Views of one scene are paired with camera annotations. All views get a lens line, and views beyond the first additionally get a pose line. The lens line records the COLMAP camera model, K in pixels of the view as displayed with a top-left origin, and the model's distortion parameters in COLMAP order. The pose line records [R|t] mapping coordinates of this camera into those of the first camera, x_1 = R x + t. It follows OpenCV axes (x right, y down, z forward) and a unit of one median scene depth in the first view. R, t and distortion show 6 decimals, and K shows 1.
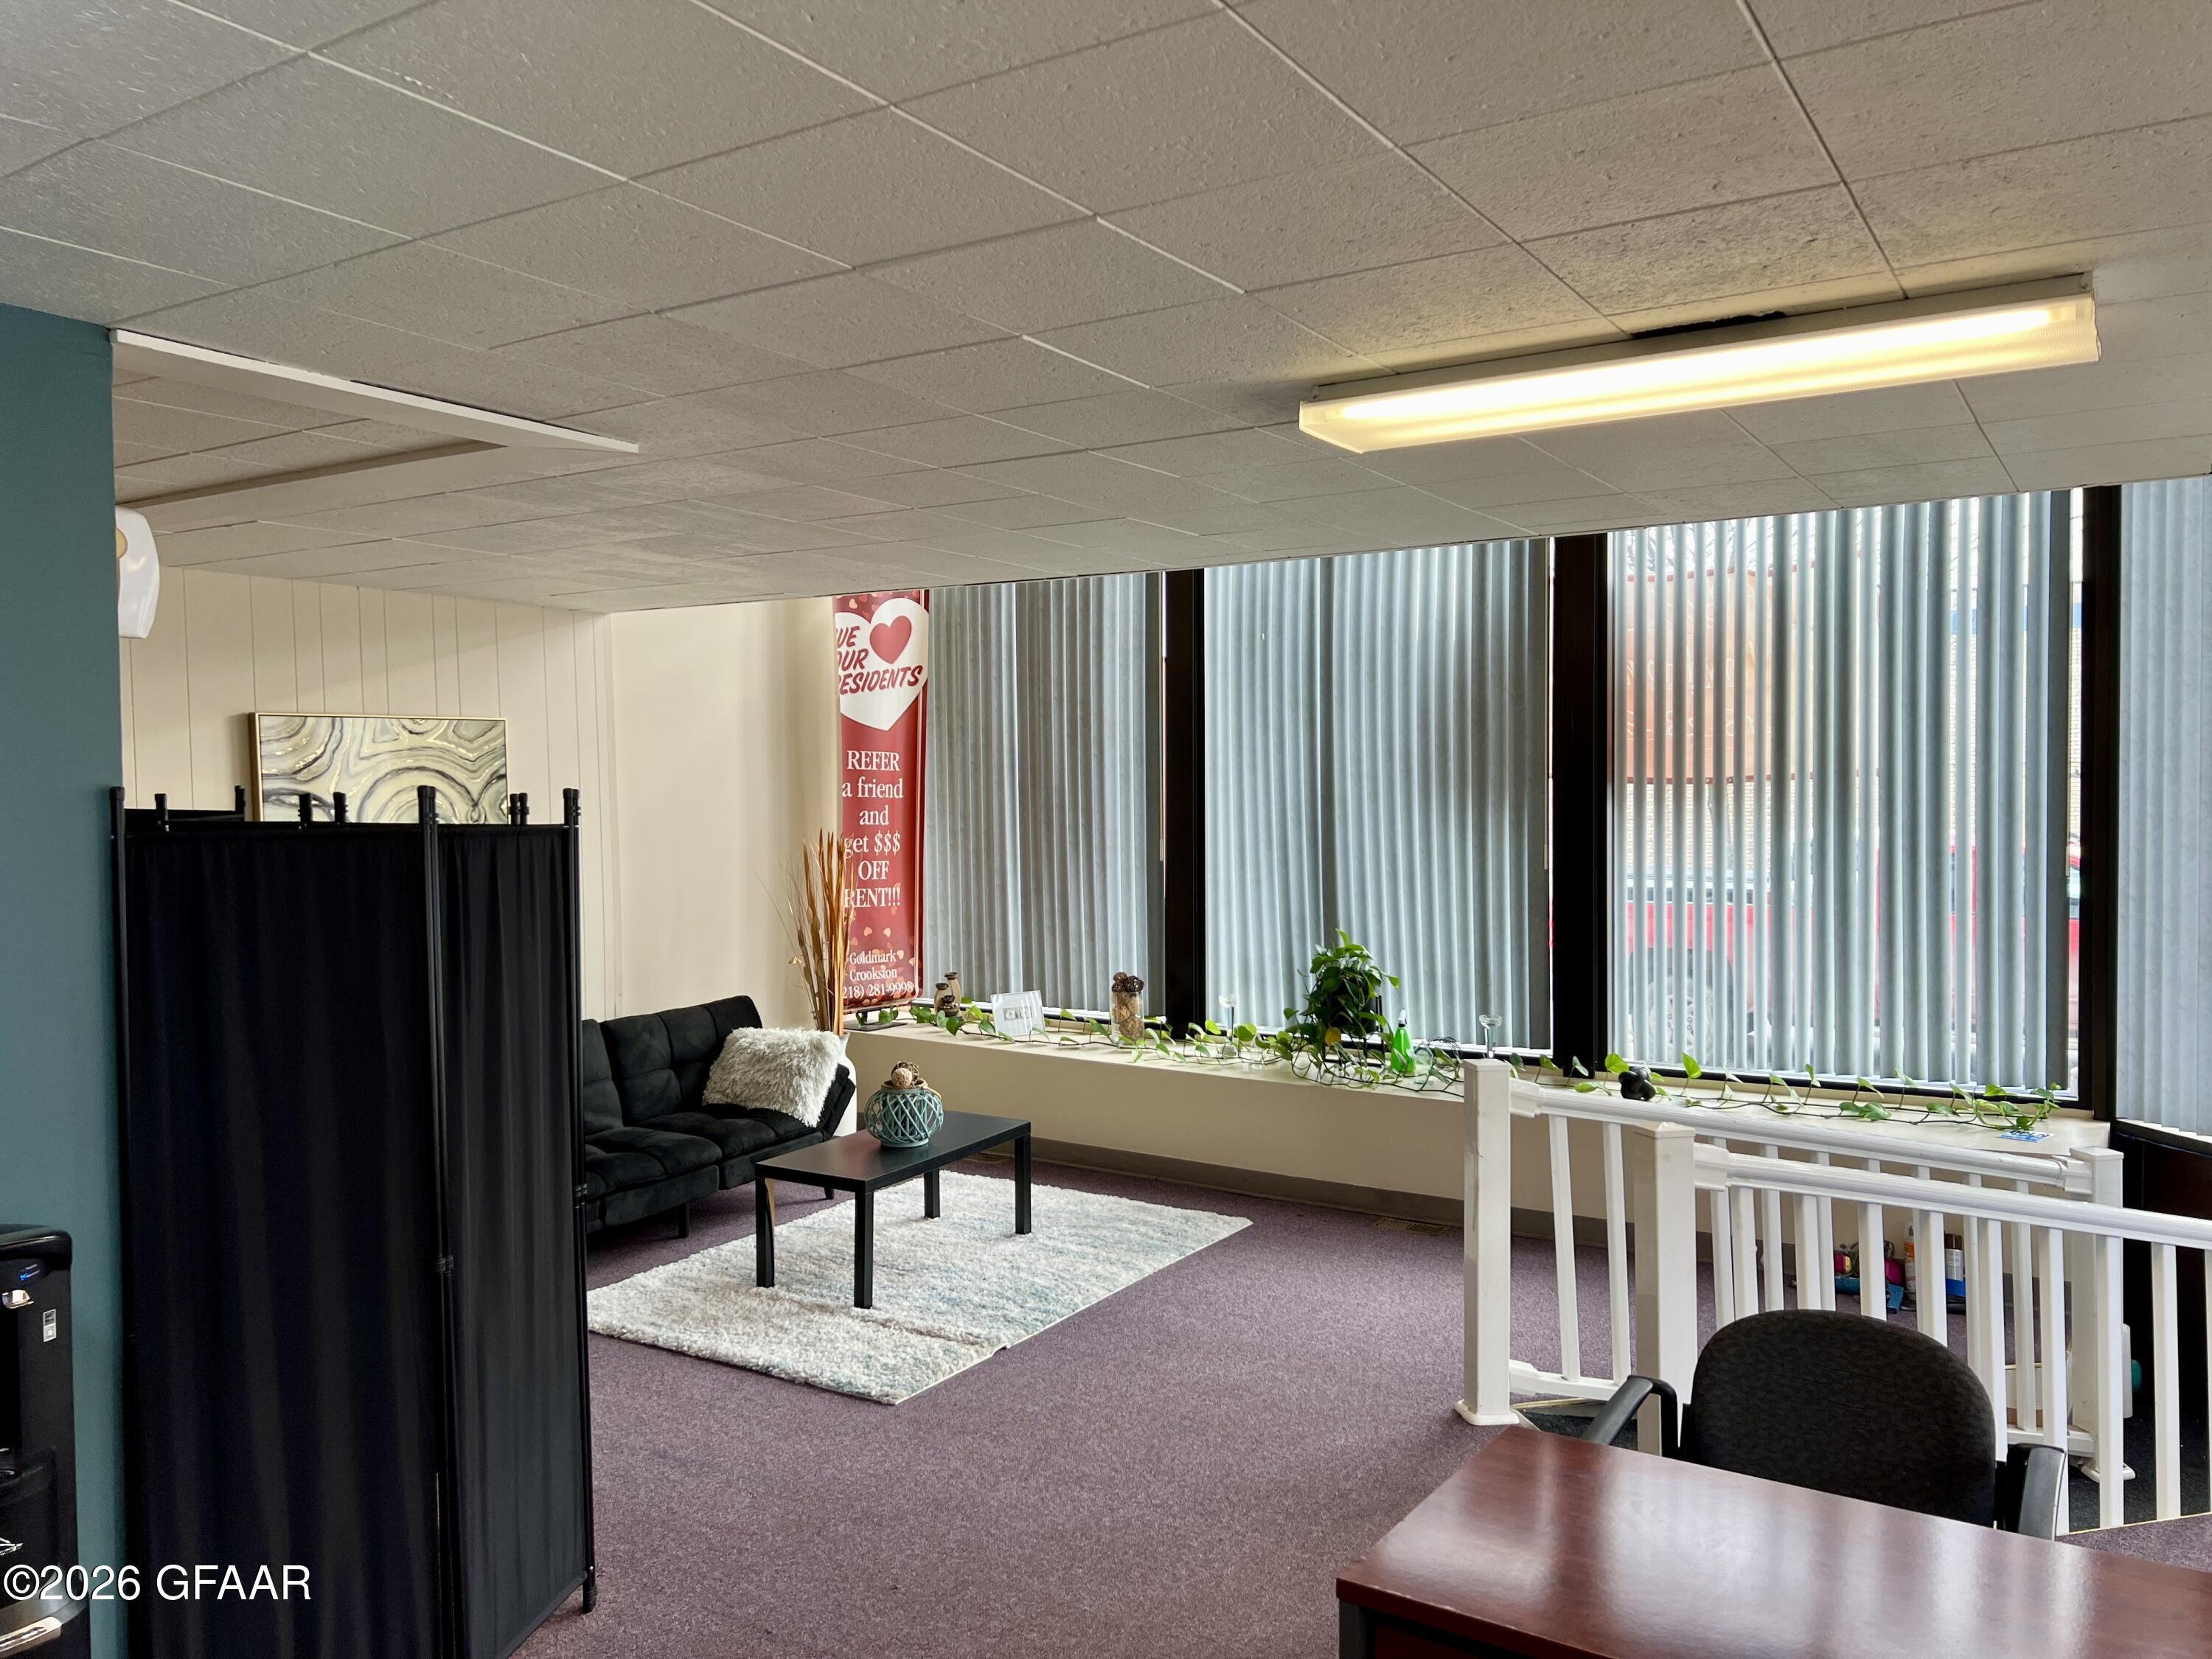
lens RADIAL K [[1676.2, 0, 1117.6], [0, 1676.2, 805.3], [0, 0, 1]] dist [0.073224, -0.077297]
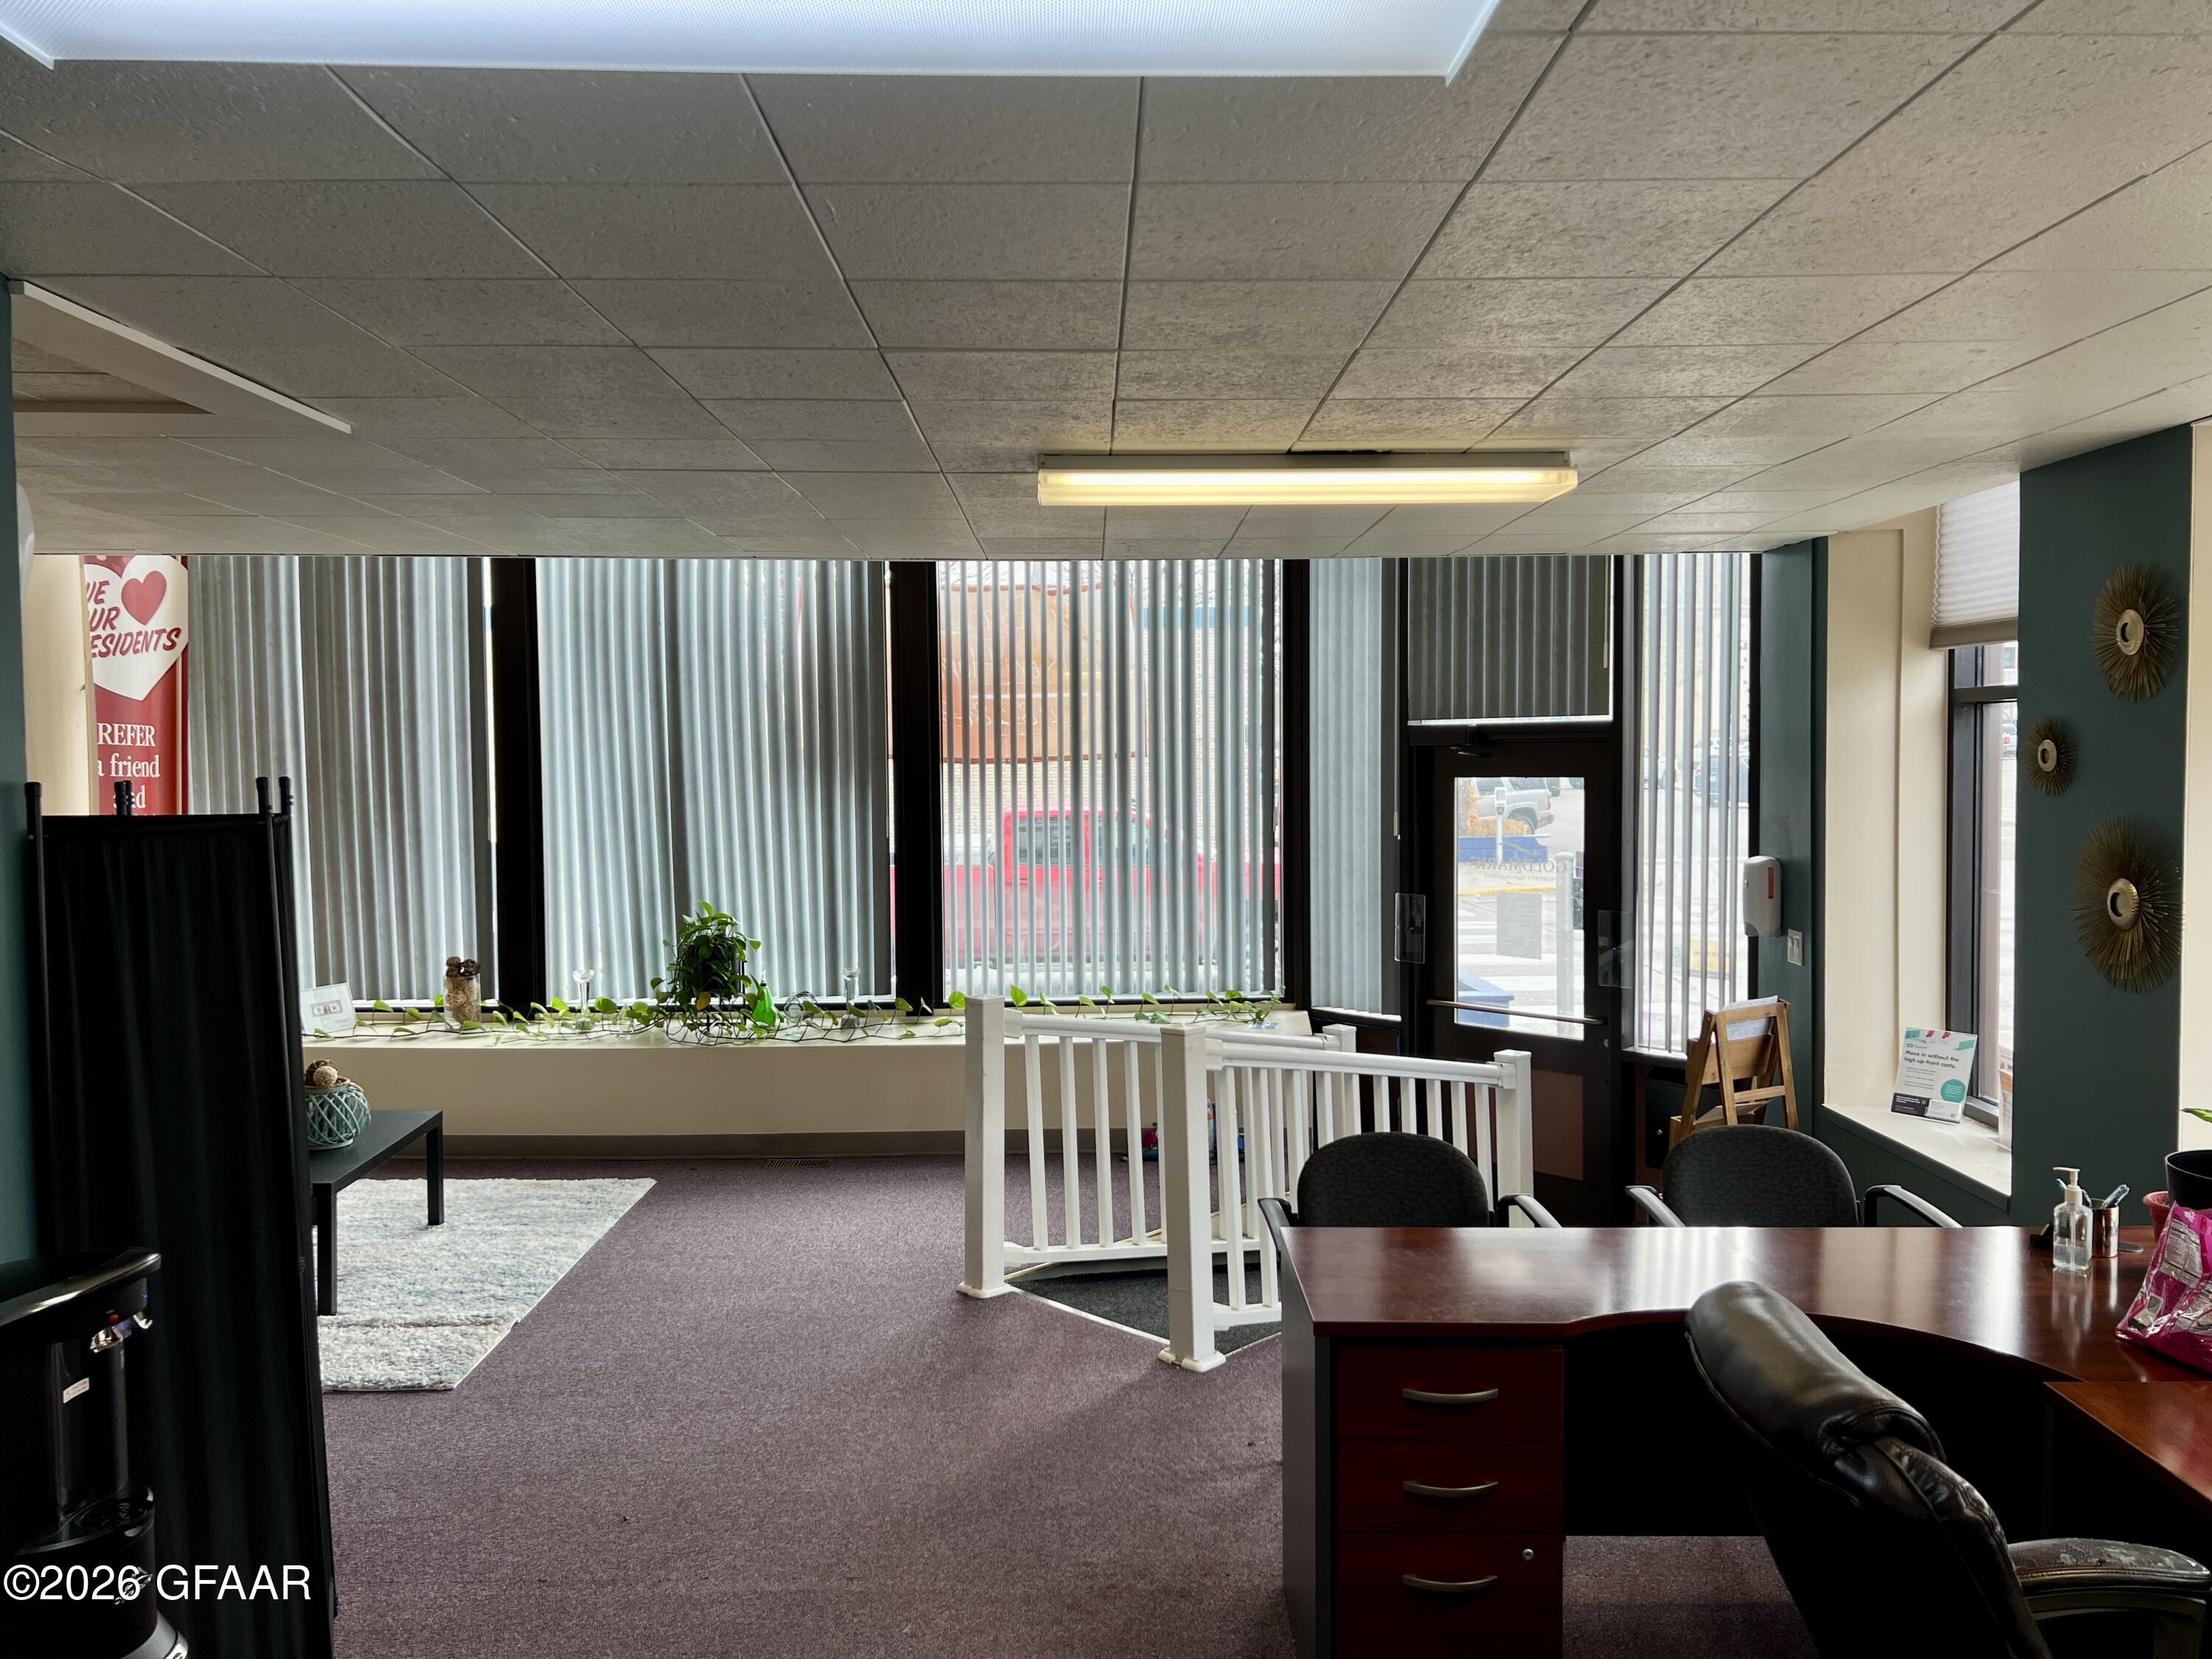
lens RADIAL K [[1676.2, 0, 1122.5], [0, 1676.2, 817.6], [0, 0, 1]] dist [0.073224, -0.077297]
pose [[0.834184, -0.018750, 0.551168, -0.243312], [0.005179, 0.999644, 0.026169, -0.004974], [-0.551462, -0.018976, 0.833984, -0.033716]]
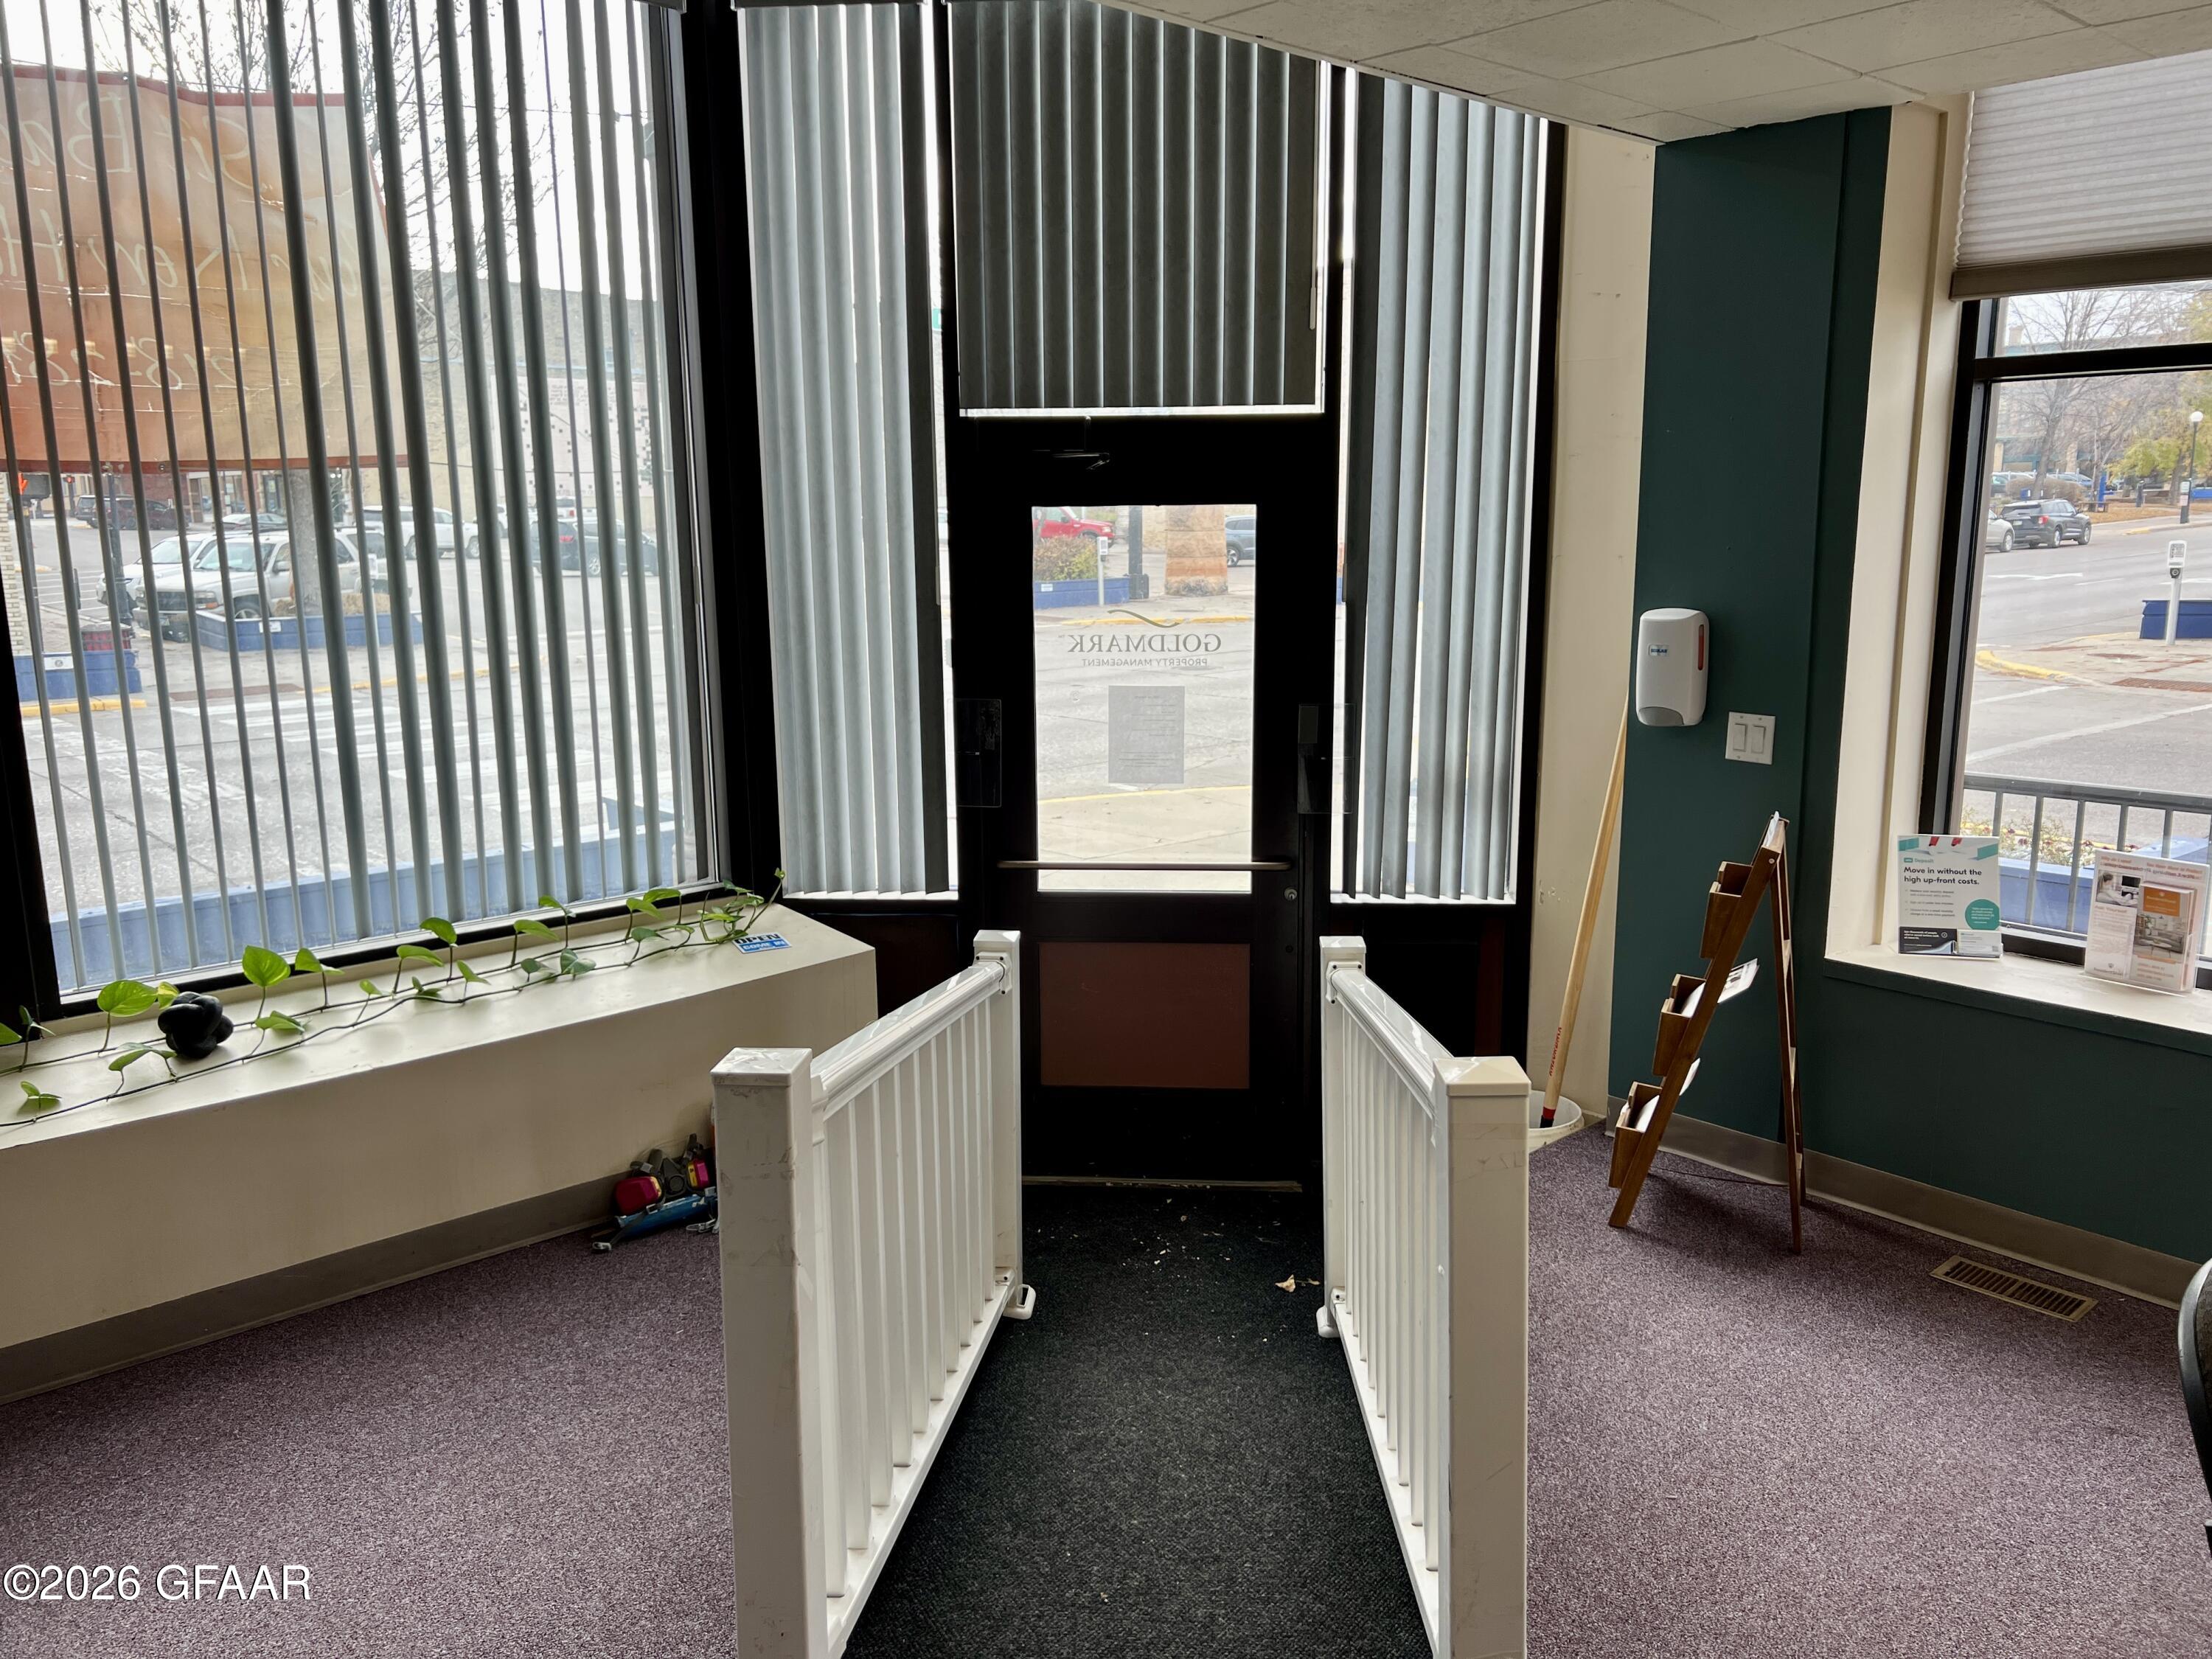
lens RADIAL K [[1676.2, 0, 1106.5], [0, 1676.2, 830.1], [0, 0, 1]] dist [0.073224, -0.077297]
pose [[0.267575, -0.171213, 0.948203, -0.117804], [0.012129, 0.984607, 0.174364, 0.010159], [-0.963461, -0.035154, 0.265533, 0.558764]]
